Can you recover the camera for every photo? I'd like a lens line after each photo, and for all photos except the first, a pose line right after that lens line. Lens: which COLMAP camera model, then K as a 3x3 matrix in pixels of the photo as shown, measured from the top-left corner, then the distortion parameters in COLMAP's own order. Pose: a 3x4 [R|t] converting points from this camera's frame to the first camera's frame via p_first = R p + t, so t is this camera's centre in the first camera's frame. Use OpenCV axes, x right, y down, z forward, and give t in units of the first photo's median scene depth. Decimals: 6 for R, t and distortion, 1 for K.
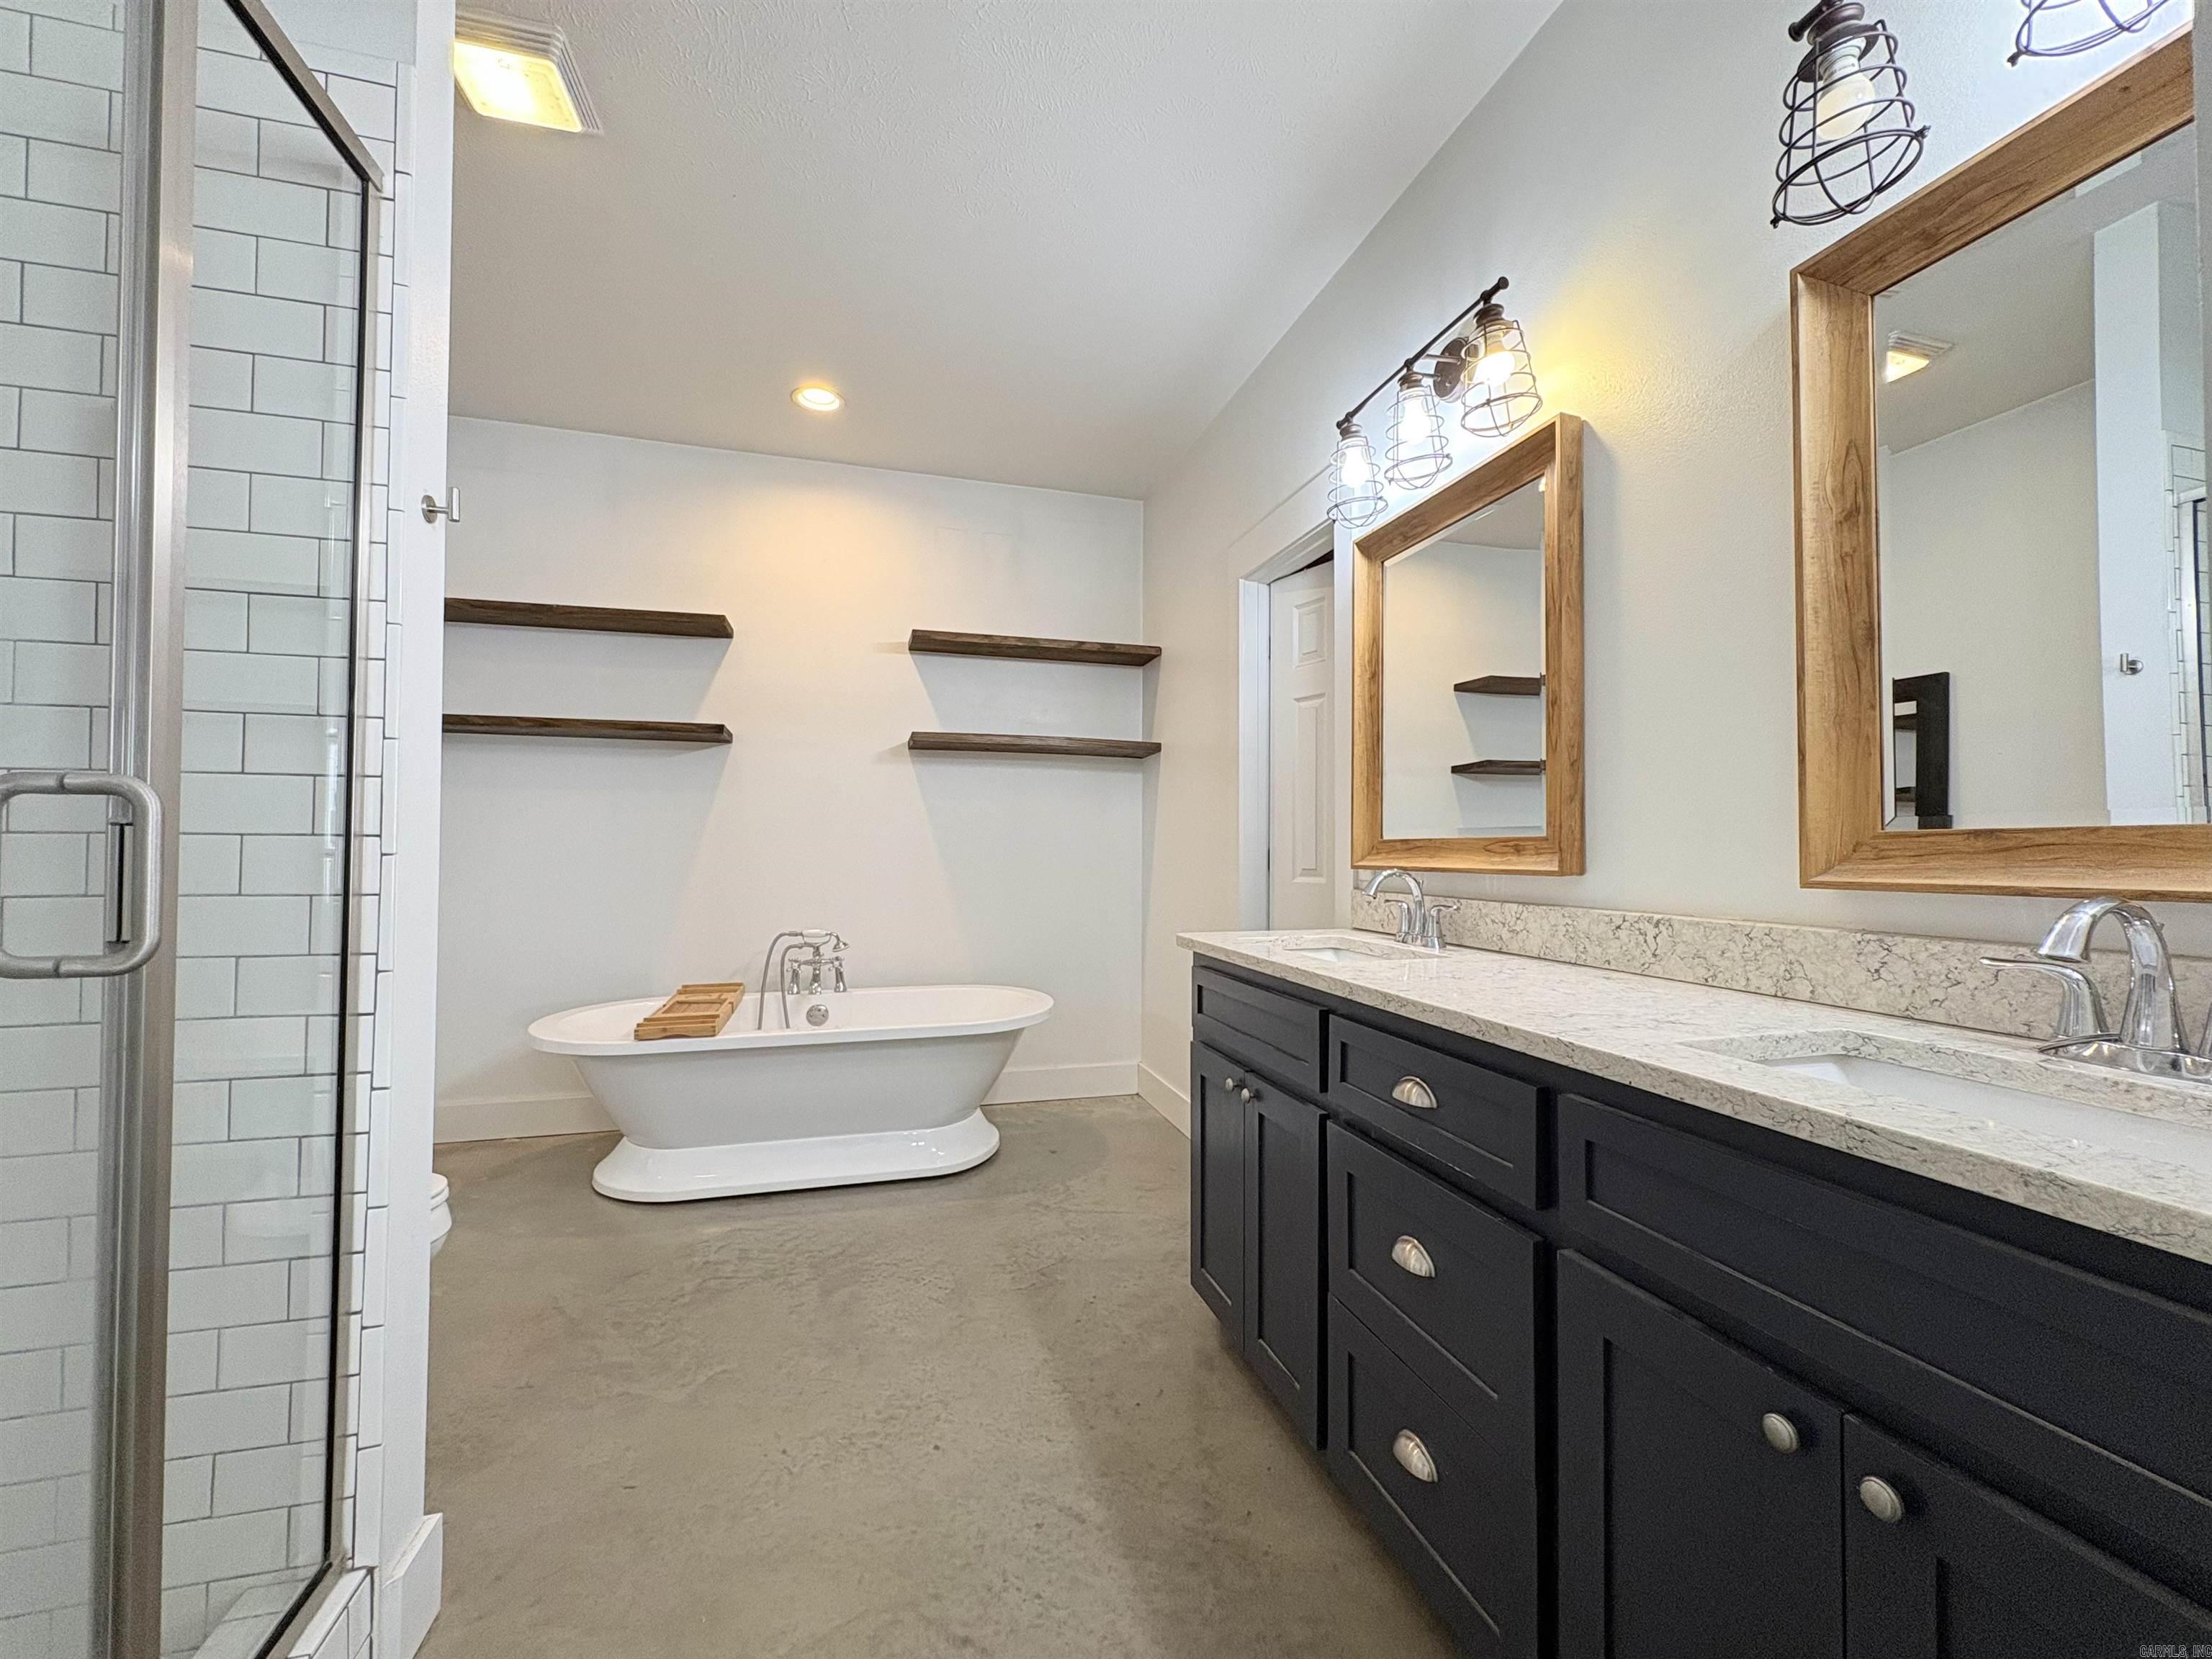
lens RADIAL K [[896.0, 0, 1089.7], [0, 896.0, 816.7], [0, 0, 1]] dist [-0.000771, -0.000010]
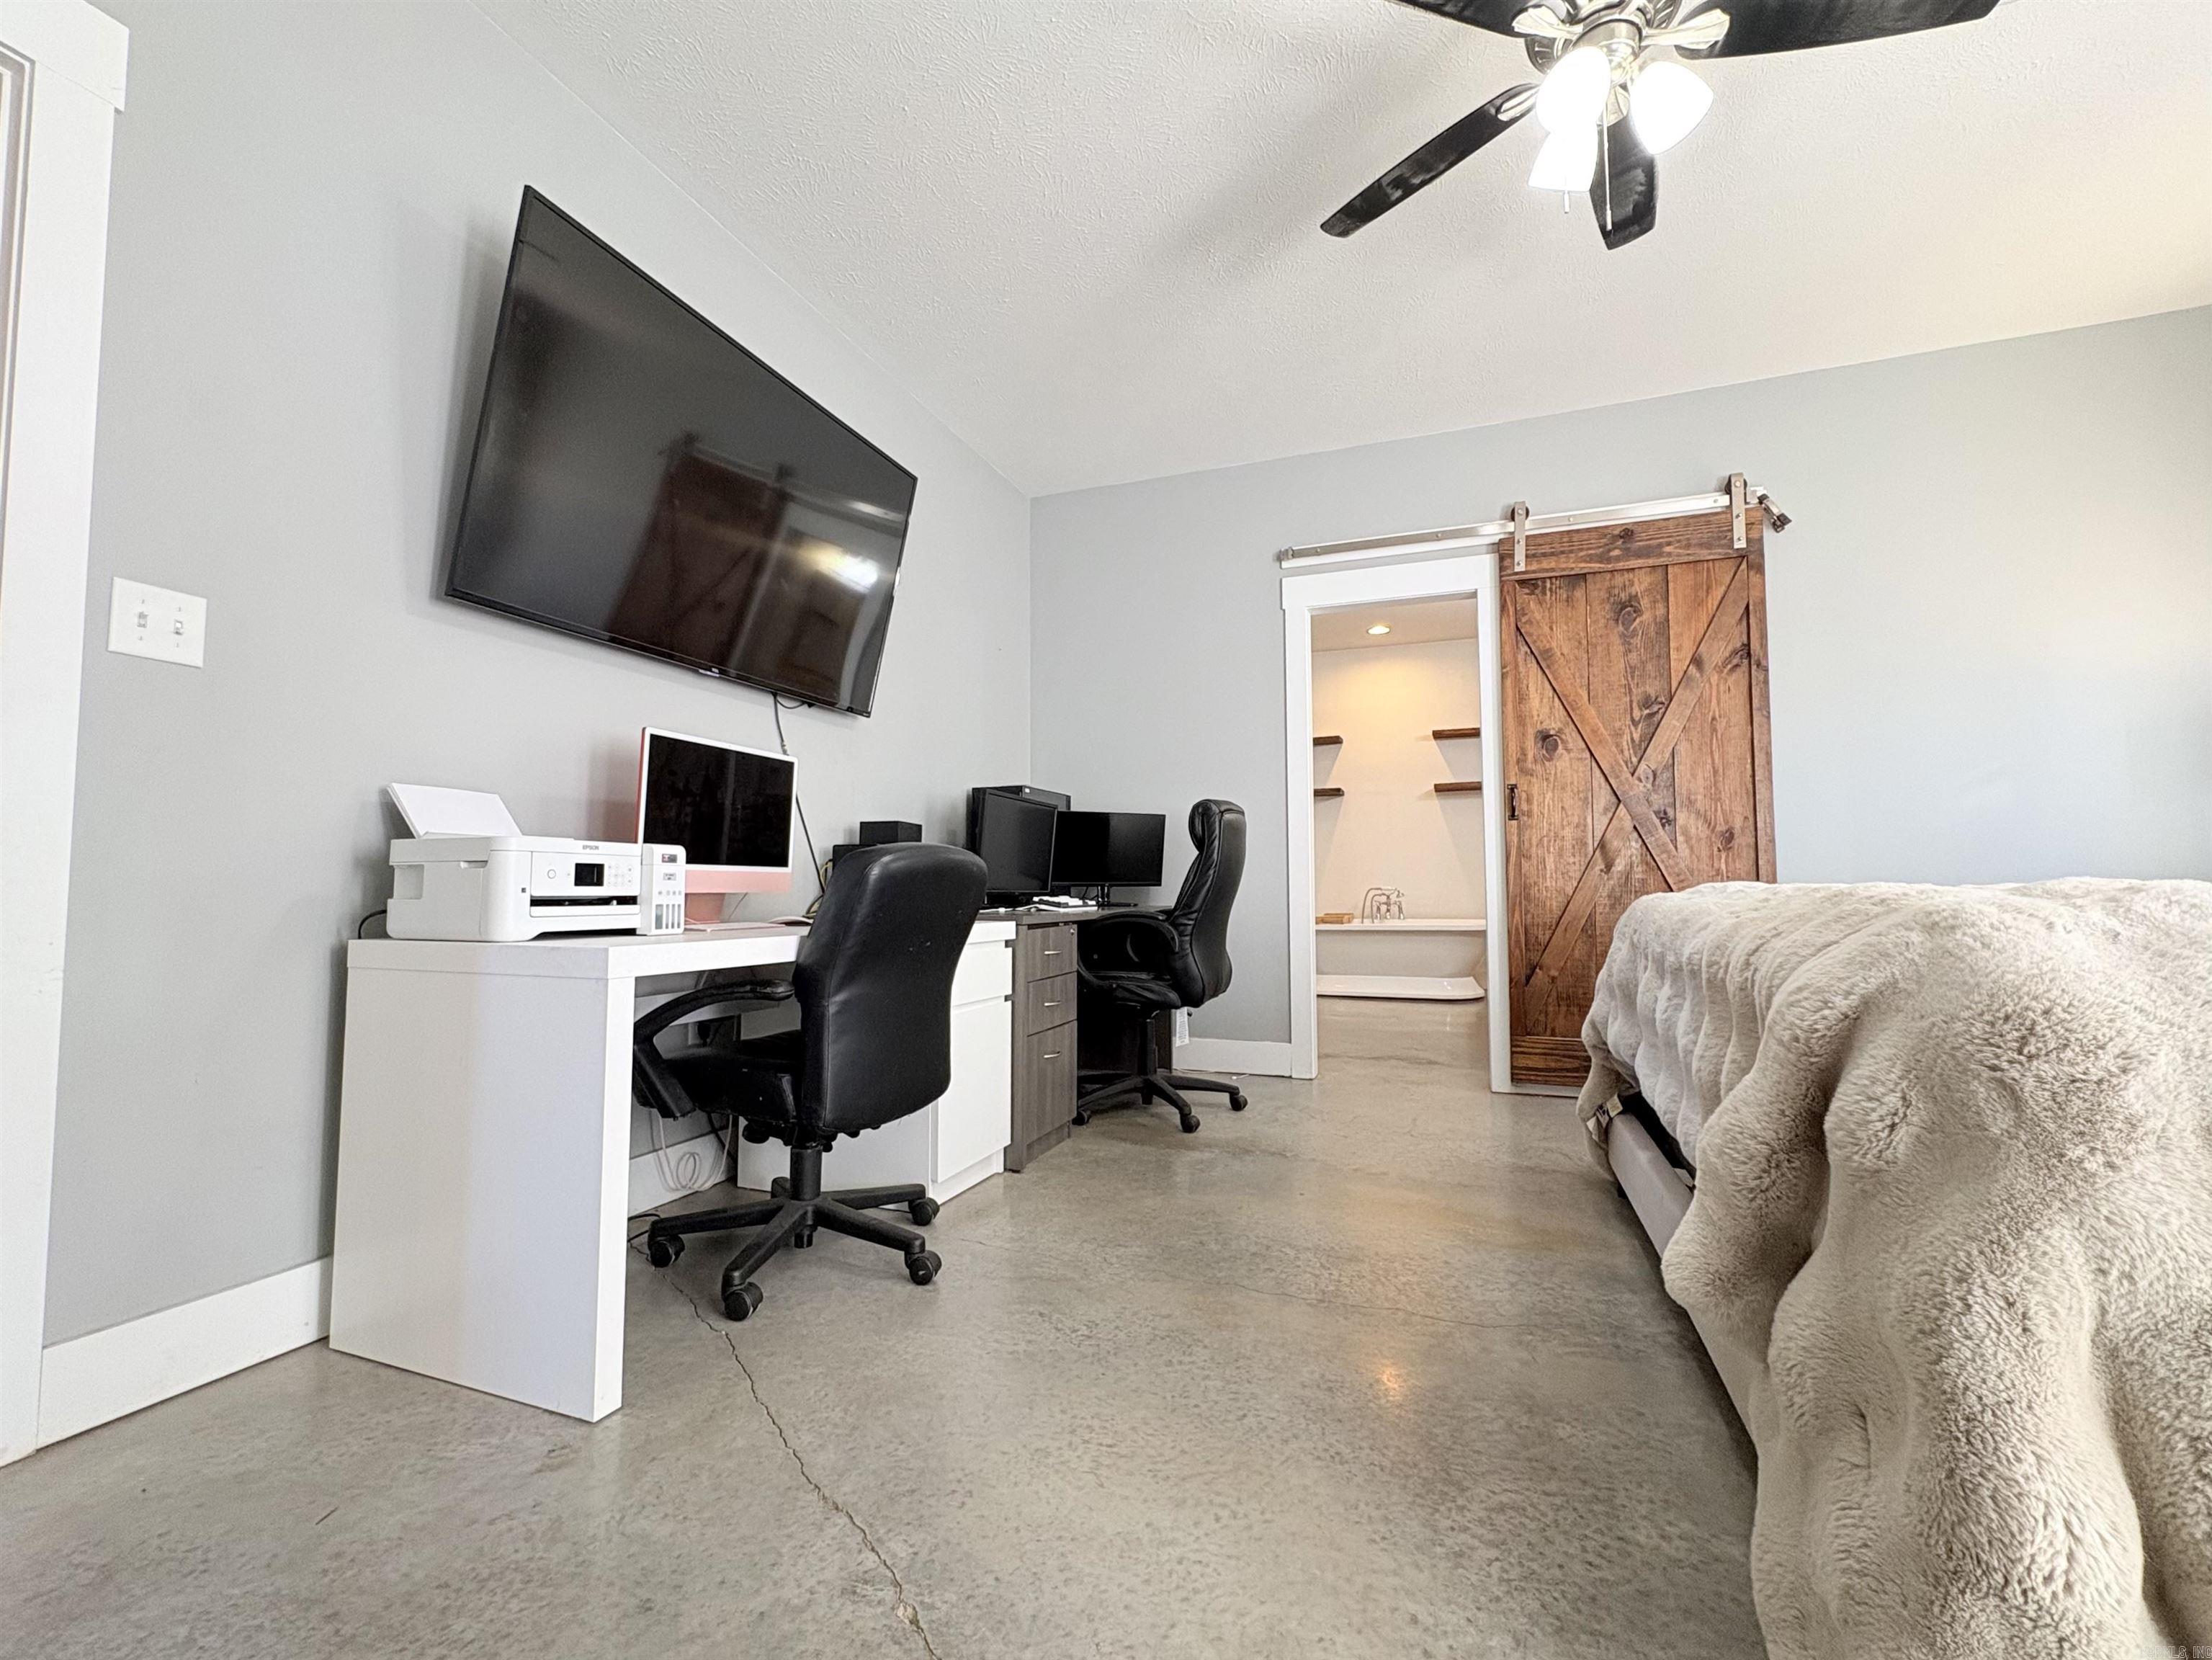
lens RADIAL K [[948.6, 0, 1095.1], [0, 948.6, 827.9], [0, 0, 1]] dist [0.000099, 0.000047]
pose [[0.799316, -0.045154, -0.599212, 0.414622], [0.013871, 0.998294, -0.056724, 0.101235], [0.600751, 0.037029, 0.798578, -1.006337]]
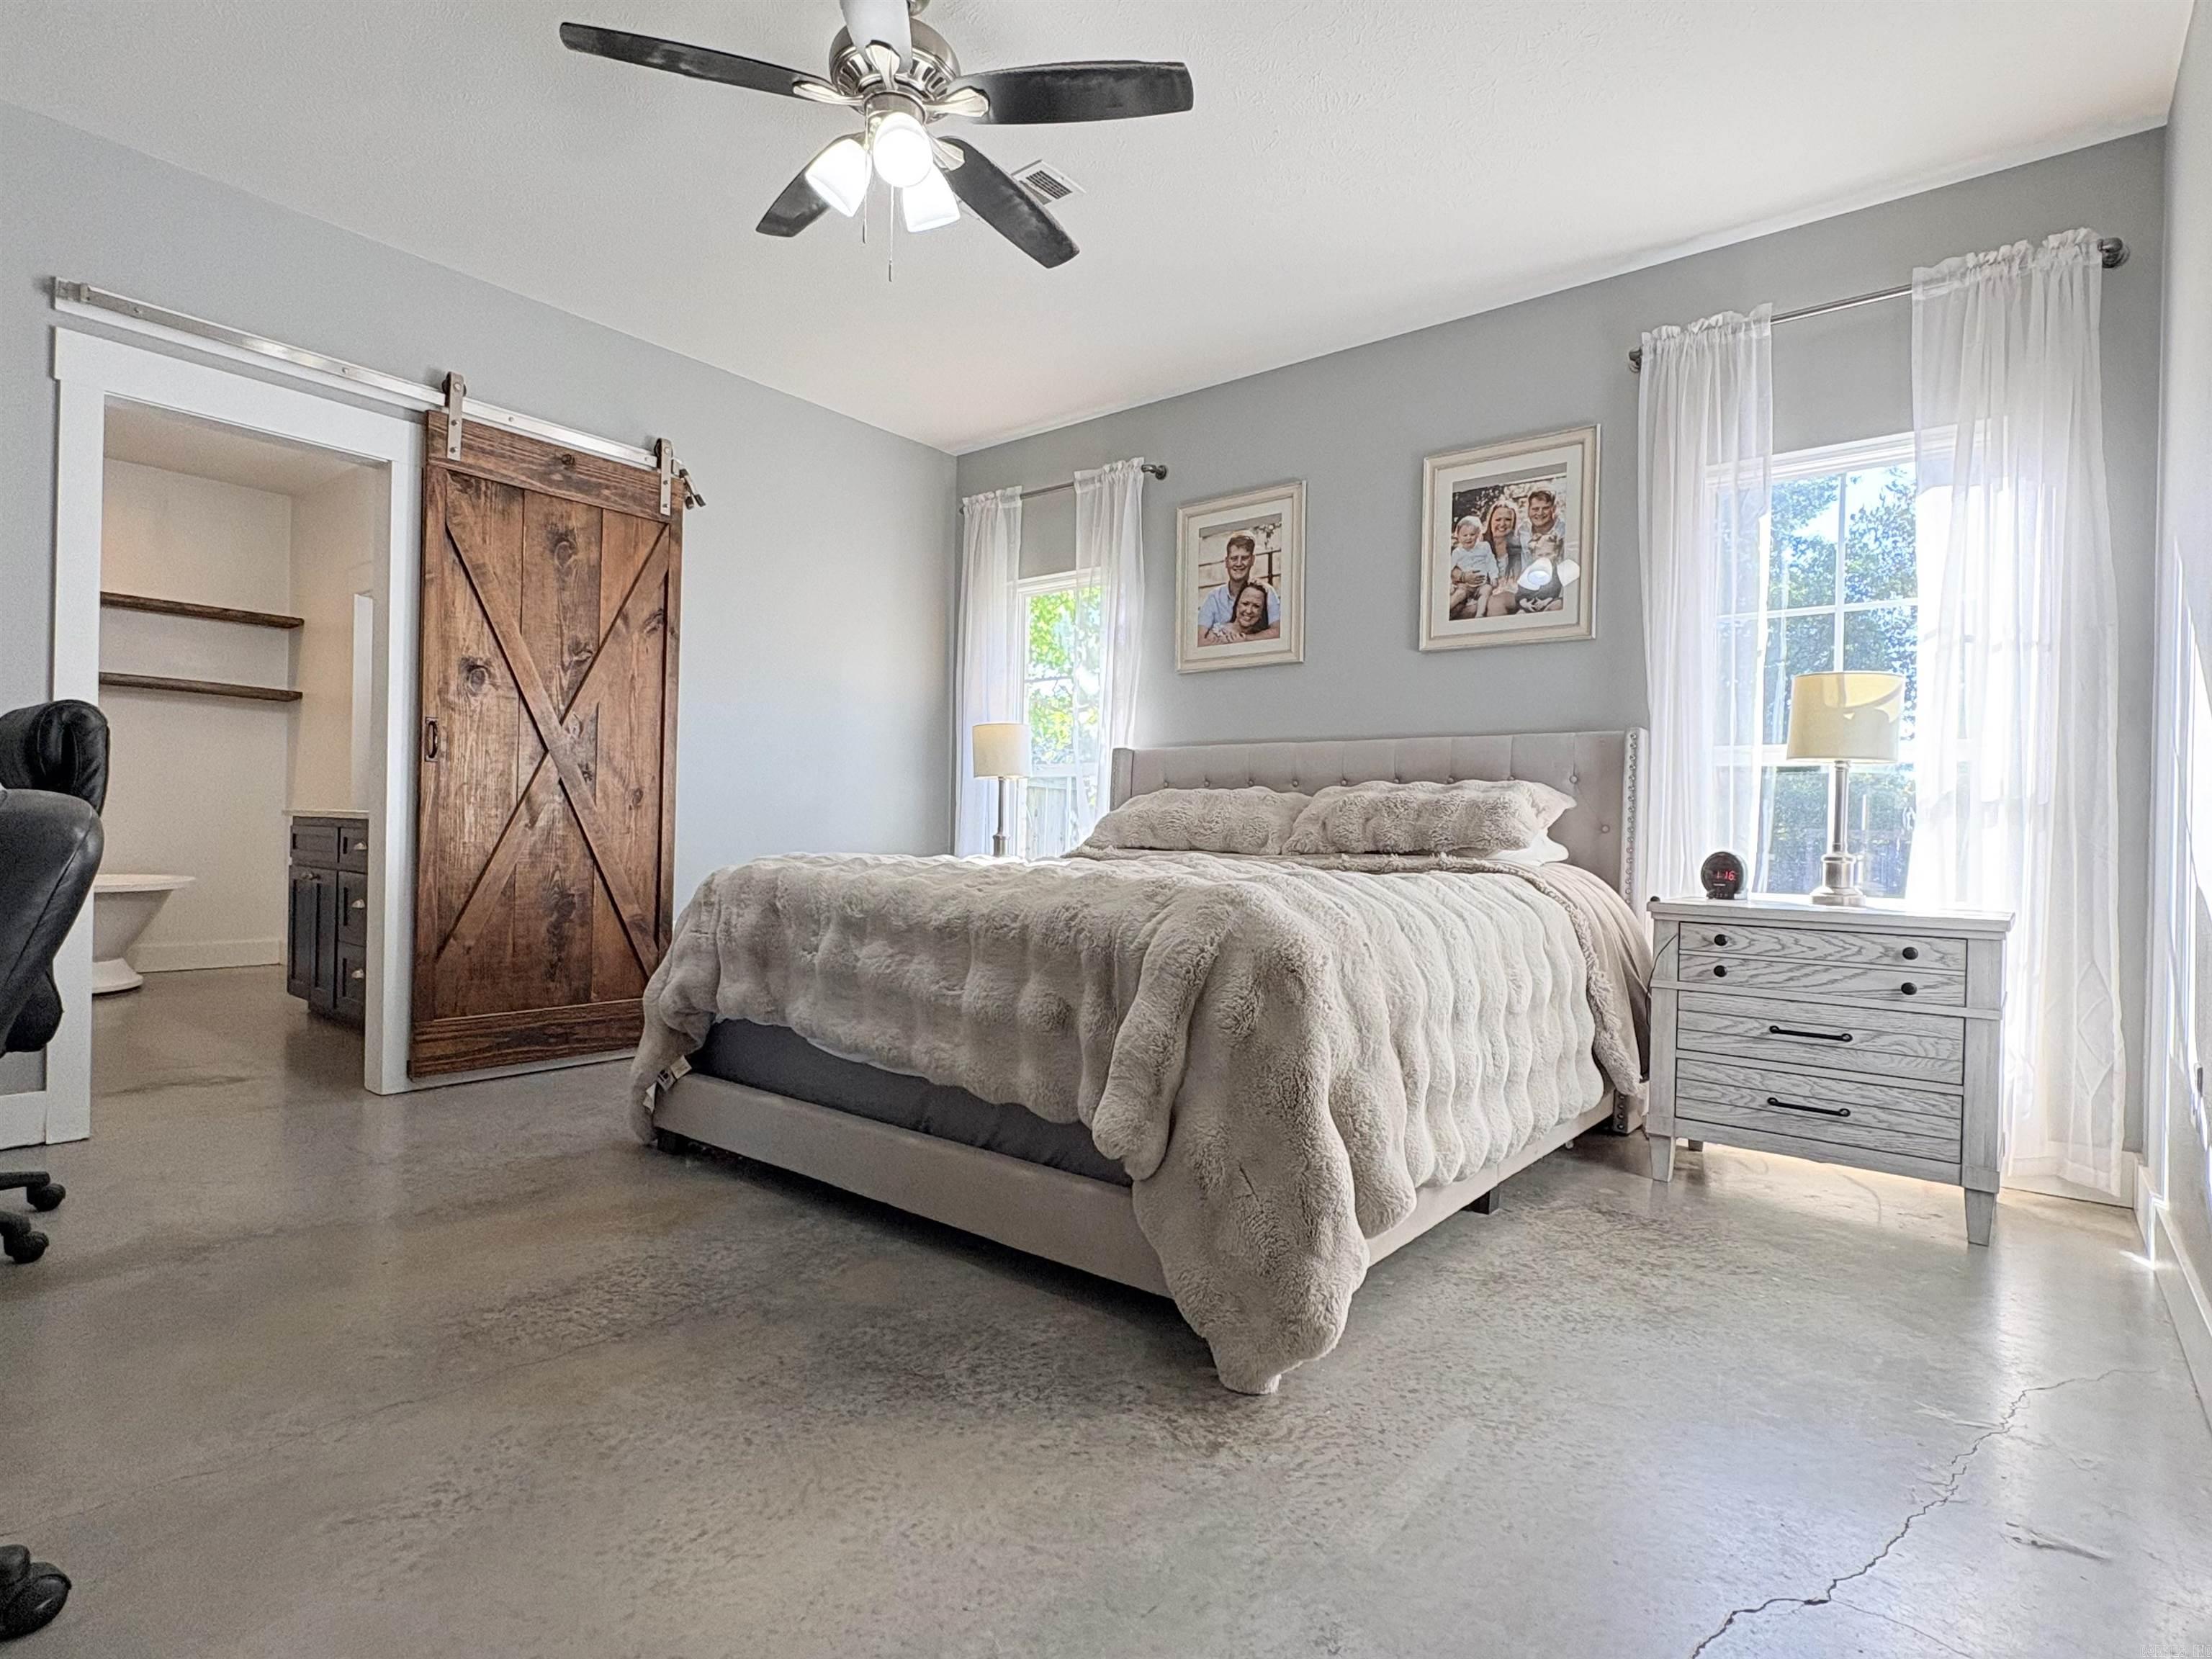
lens RADIAL K [[1127.5, 0, 1098.9], [0, 1127.5, 833.9], [0, 0, 1]] dist [-0.004066, -0.000349]
pose [[0.816730, 0.010811, 0.576919, 0.088123], [-0.023270, 0.999628, 0.014209, 0.078247], [-0.576551, -0.025030, 0.816678, -1.075025]]
